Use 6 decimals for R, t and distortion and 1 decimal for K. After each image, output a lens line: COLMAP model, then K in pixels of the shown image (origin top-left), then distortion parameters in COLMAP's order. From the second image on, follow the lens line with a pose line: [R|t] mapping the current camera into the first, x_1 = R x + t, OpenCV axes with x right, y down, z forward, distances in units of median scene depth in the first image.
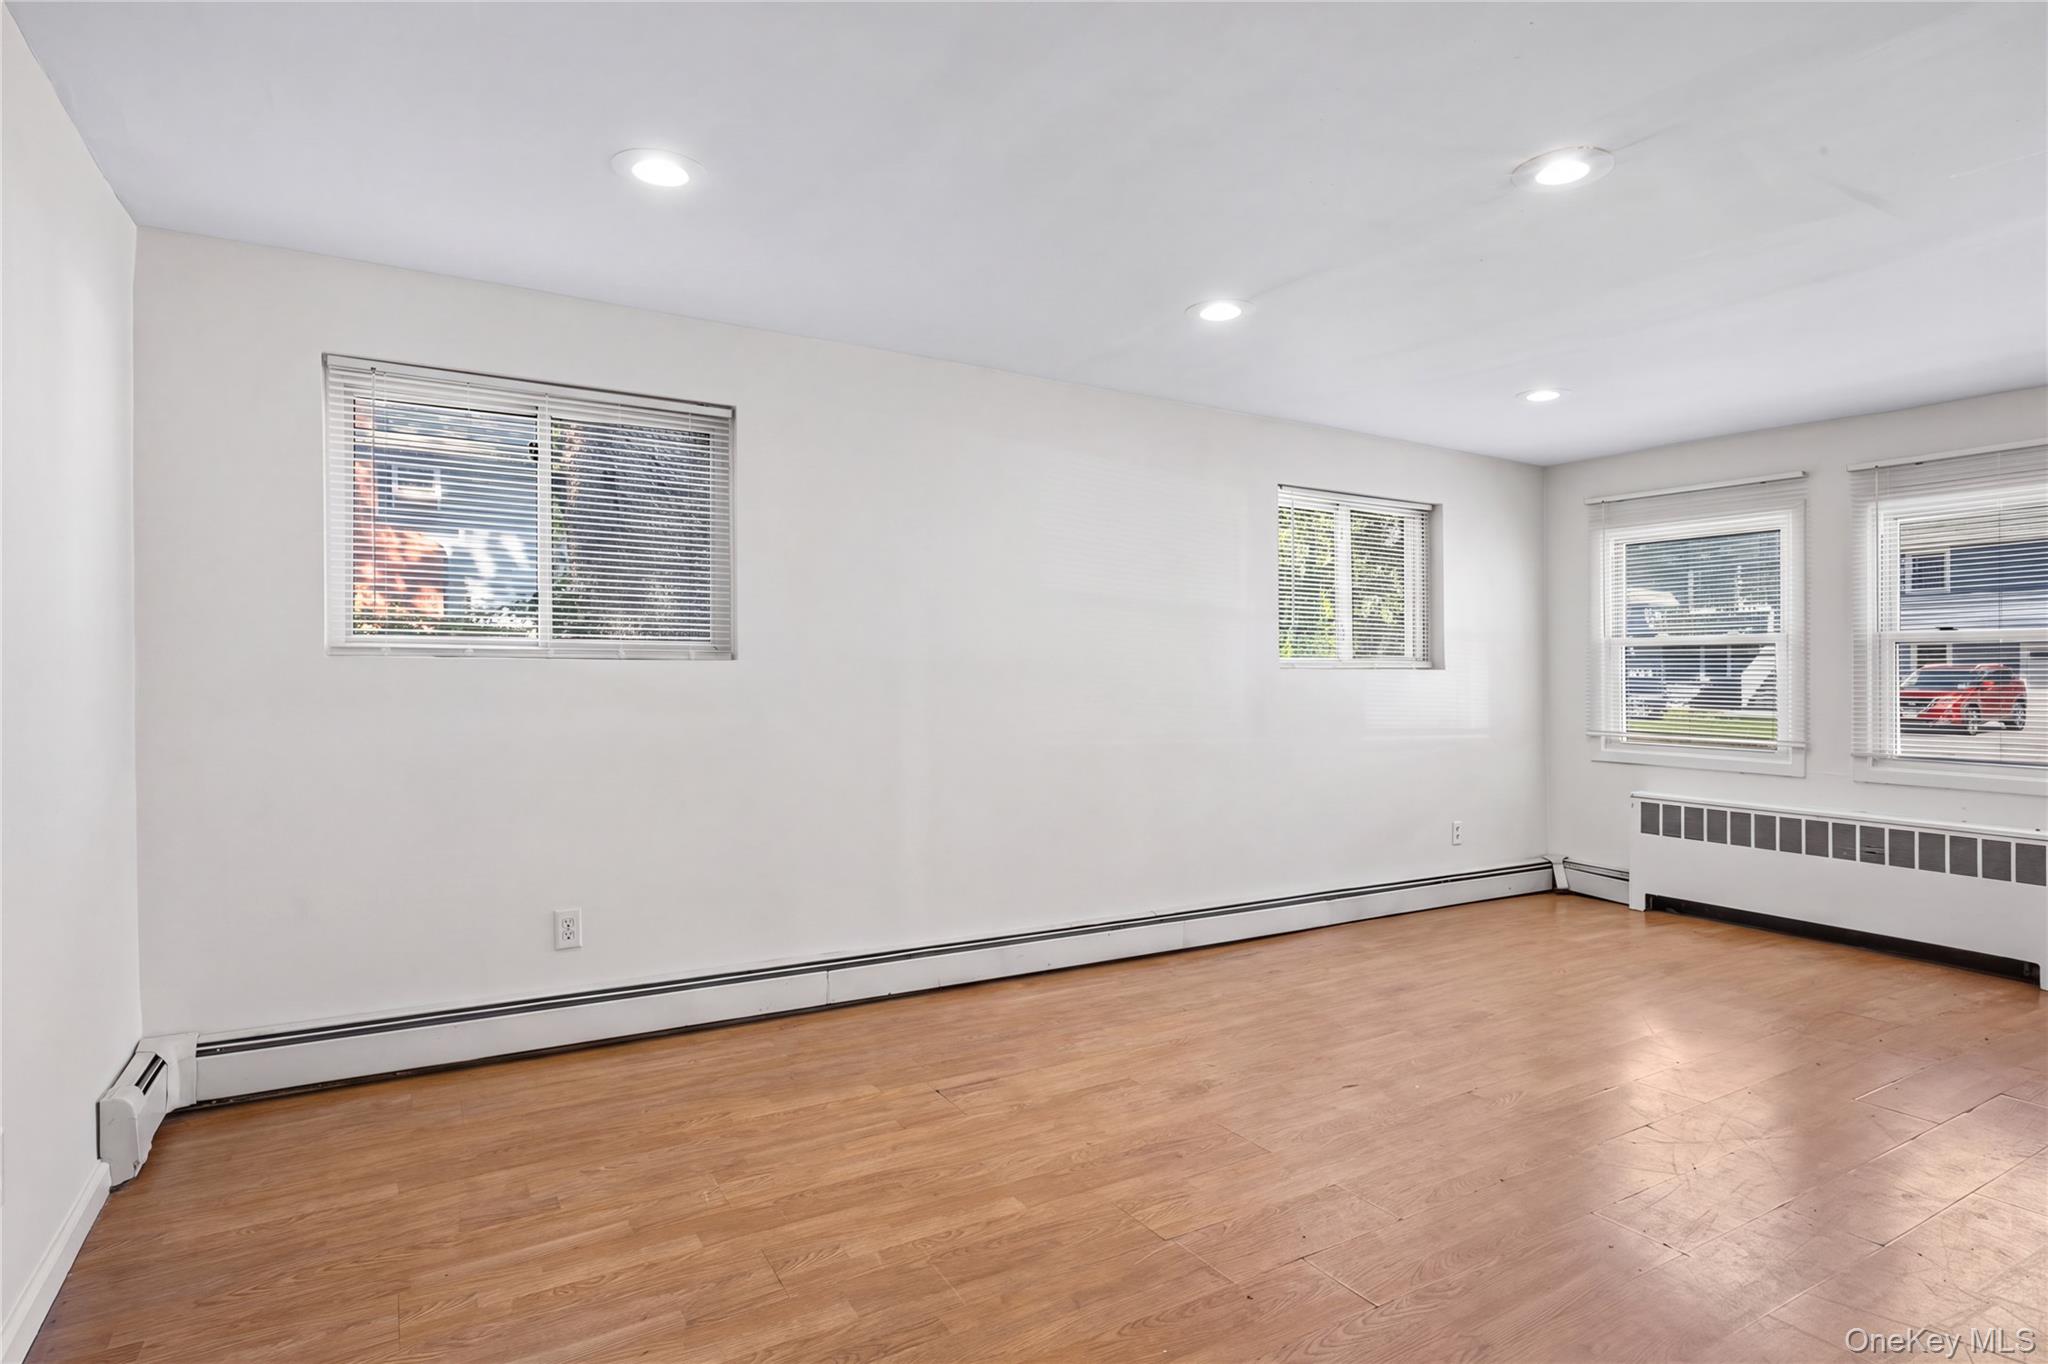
lens RADIAL K [[1069.8, 0, 1029.6], [0, 1069.8, 652.5], [0, 0, 1]] dist [-0.003189, -0.001255]
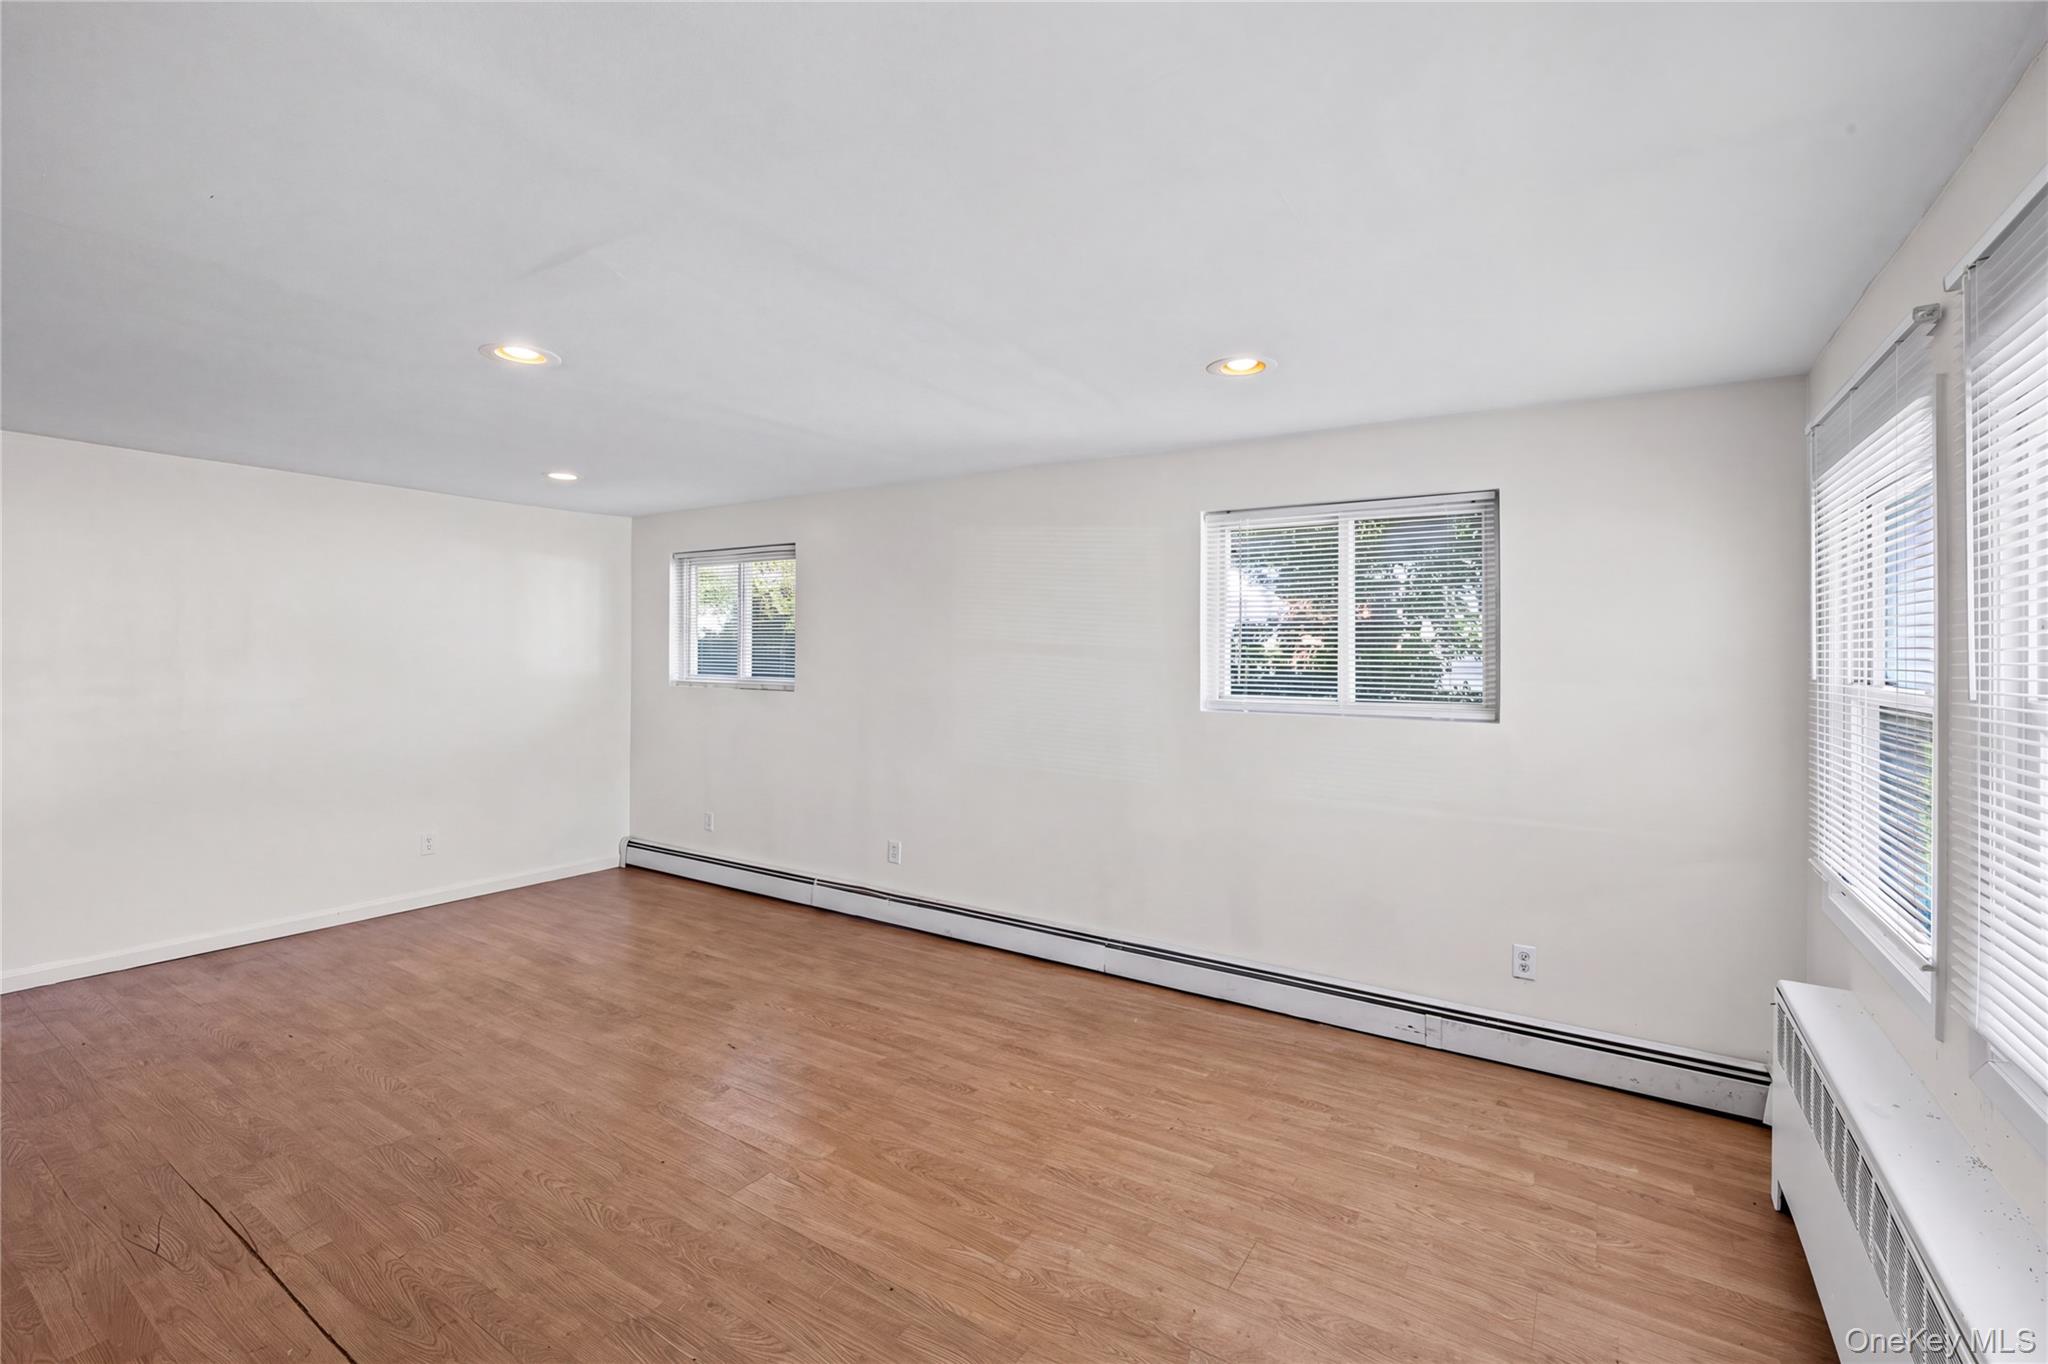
lens RADIAL K [[877.6, 0, 1033.9], [0, 877.6, 662.1], [0, 0, 1]] dist [-0.010524, 0.001324]
pose [[0.445456, 0.003028, -0.895299, 0.773767], [0.009665, 0.999920, 0.008191, -0.032044], [0.895251, -0.012302, 0.445391, 0.479491]]
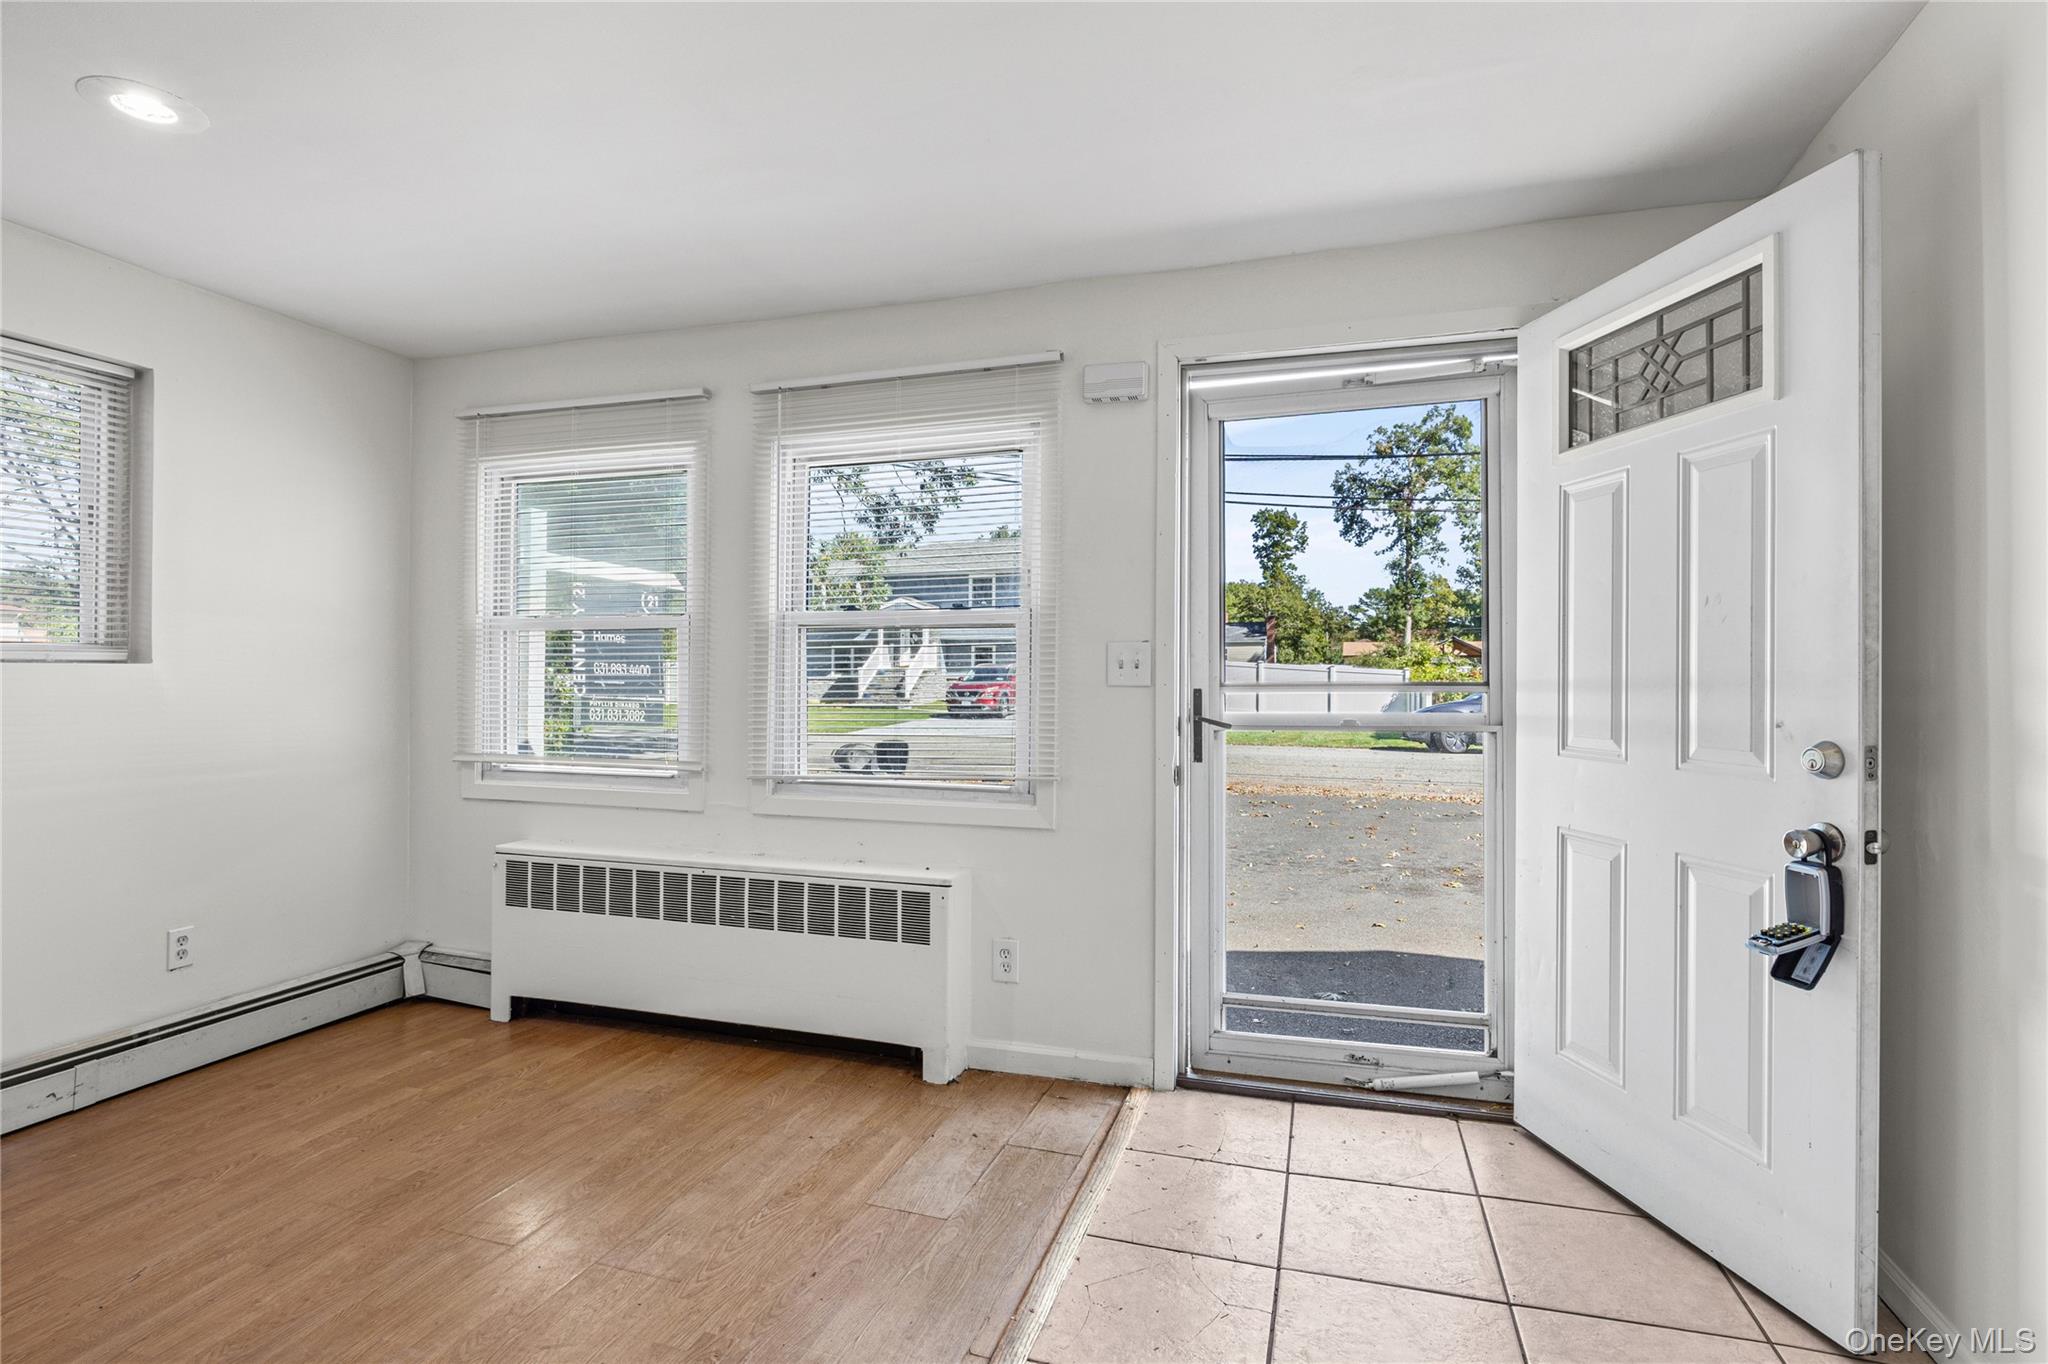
lens RADIAL K [[1042.7, 0, 991.9], [0, 1042.7, 663.8], [0, 0, 1]] dist [-0.014745, 0.002234]
pose [[0.761551, 0.001495, 0.648104, 0.378459], [-0.008597, 0.999933, 0.007795, 0.008762], [-0.648048, -0.011508, 0.761512, 0.304236]]
